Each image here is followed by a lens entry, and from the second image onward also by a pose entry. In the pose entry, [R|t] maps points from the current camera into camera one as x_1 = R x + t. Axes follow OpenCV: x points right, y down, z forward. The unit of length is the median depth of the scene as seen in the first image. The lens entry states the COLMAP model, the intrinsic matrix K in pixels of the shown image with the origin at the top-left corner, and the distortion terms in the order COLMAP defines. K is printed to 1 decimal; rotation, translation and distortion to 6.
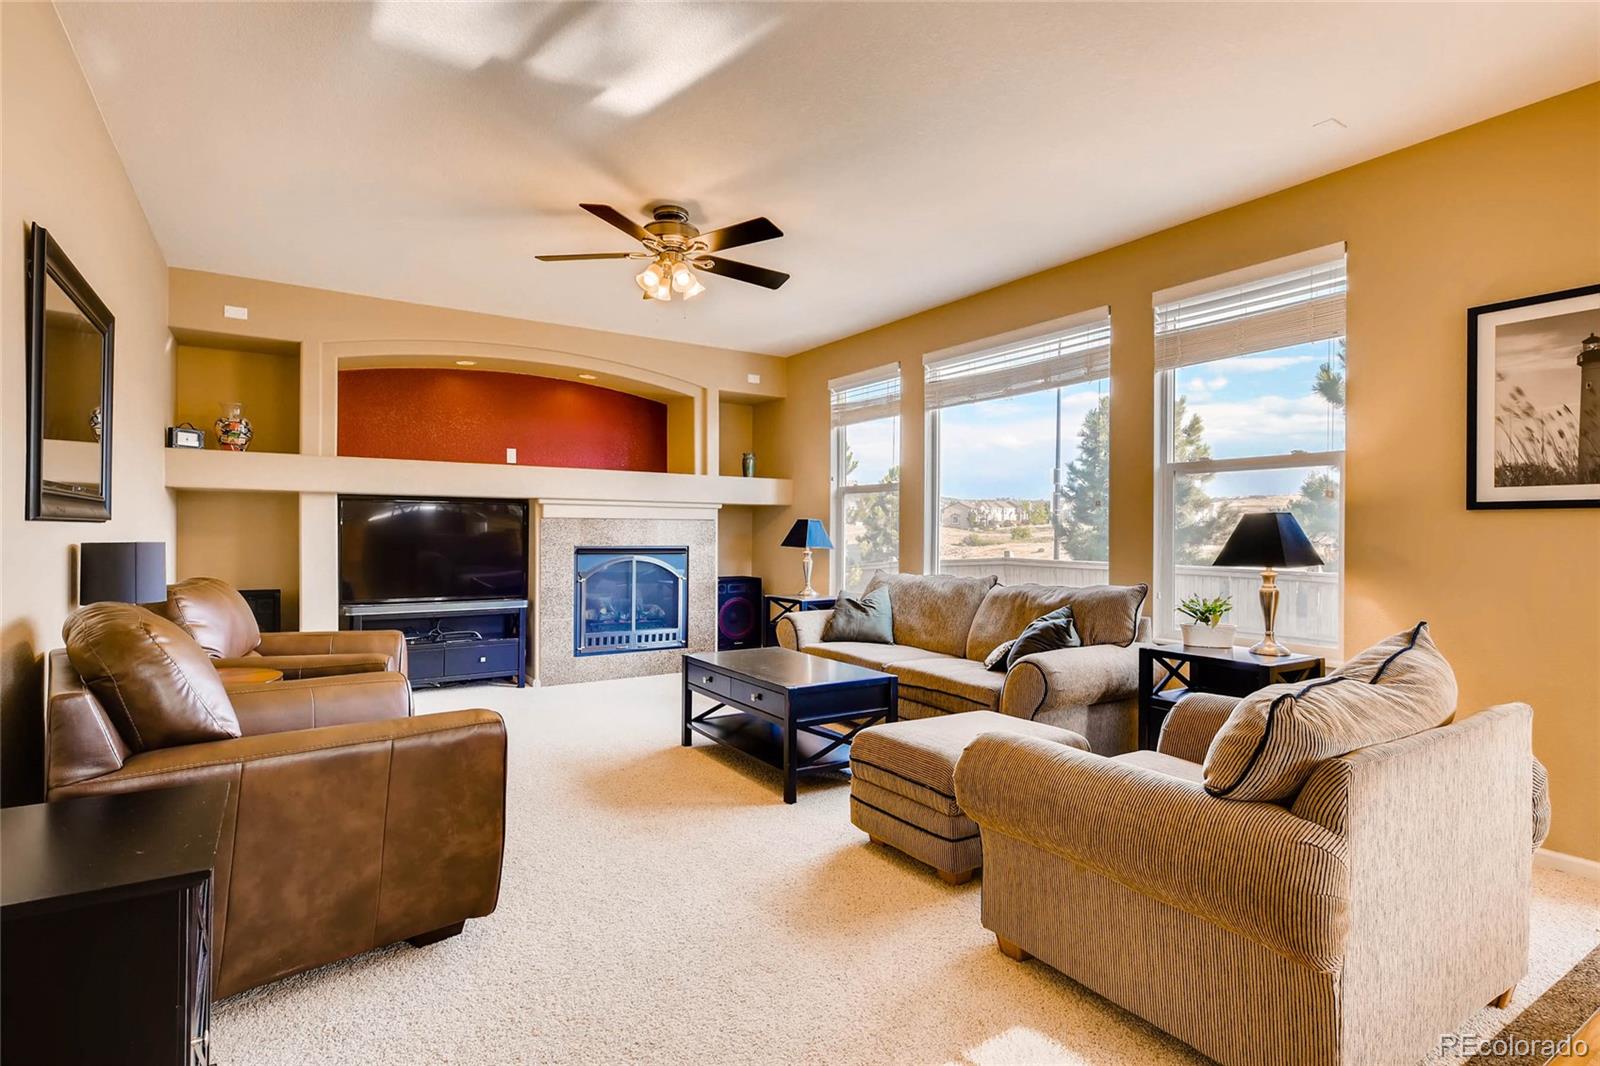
lens RADIAL K [[821.0, 0, 800.0], [0, 821.0, 533.0], [0, 0, 1]] dist [0.001180, -0.000129]
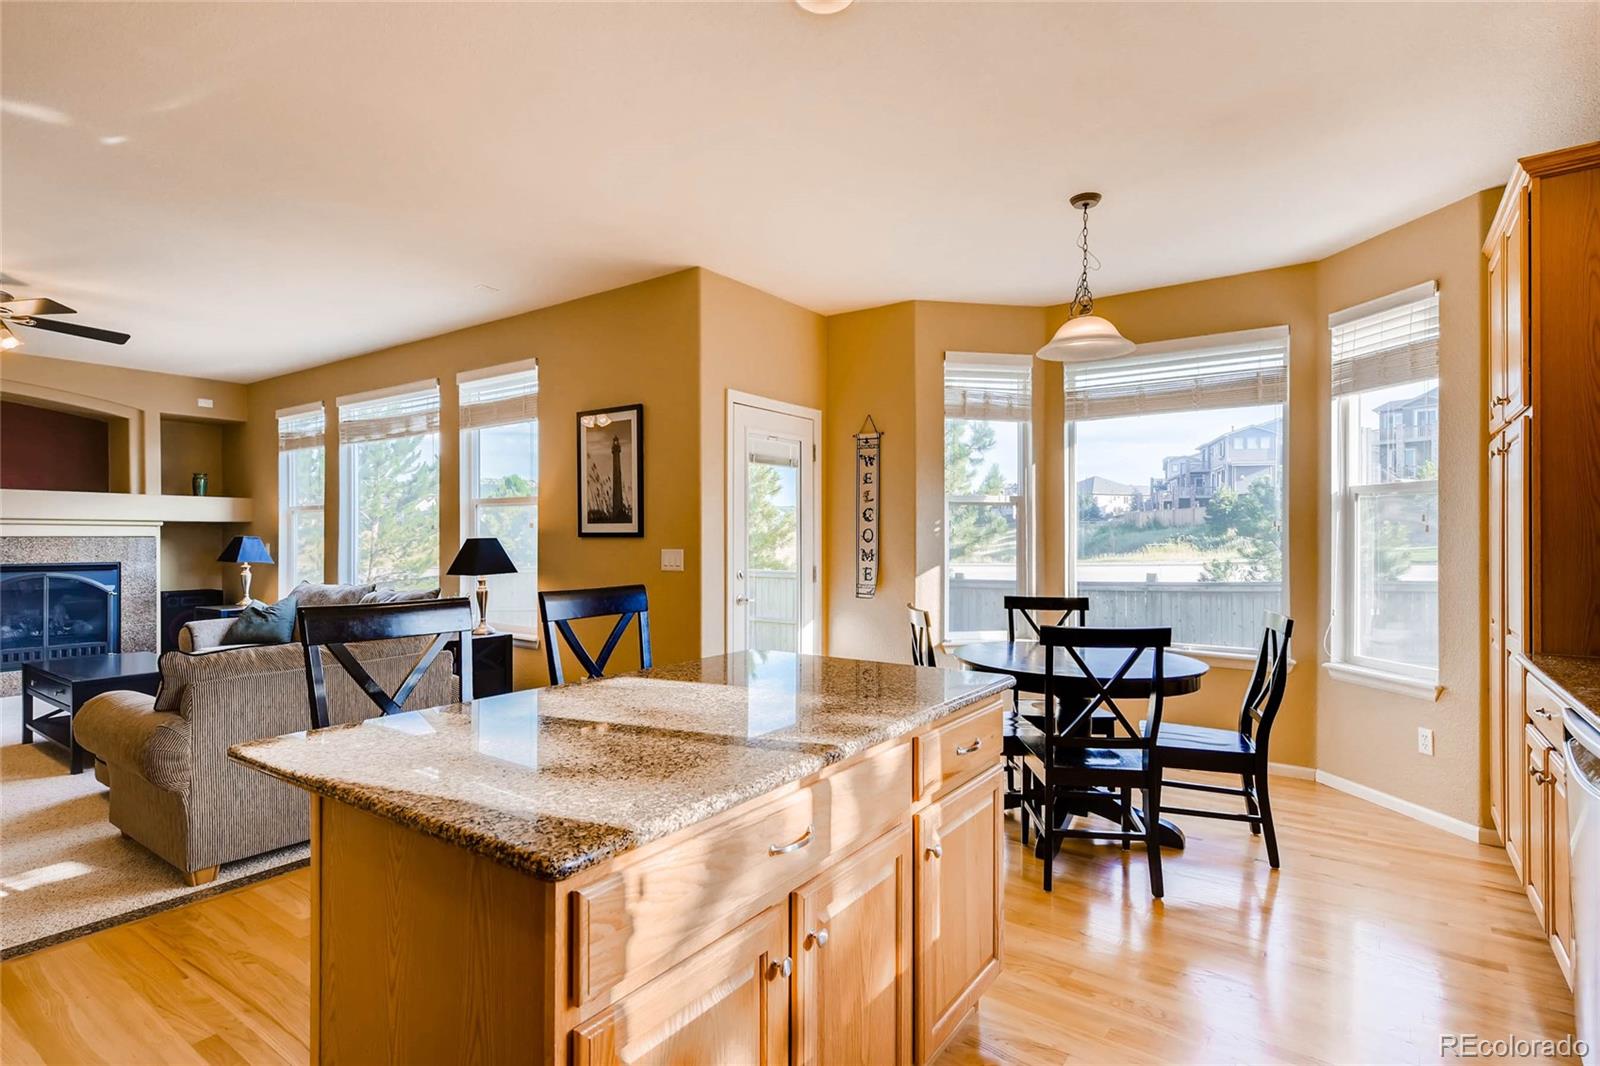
lens RADIAL K [[806.6, 0, 806.0], [0, 806.6, 538.5], [0, 0, 1]] dist [0.003266, 0.000318]
pose [[0.922290, -0.007929, 0.386417, 0.372771], [0.006696, 0.999967, 0.004537, -0.018242], [-0.386440, -0.001597, 0.922313, -0.385225]]
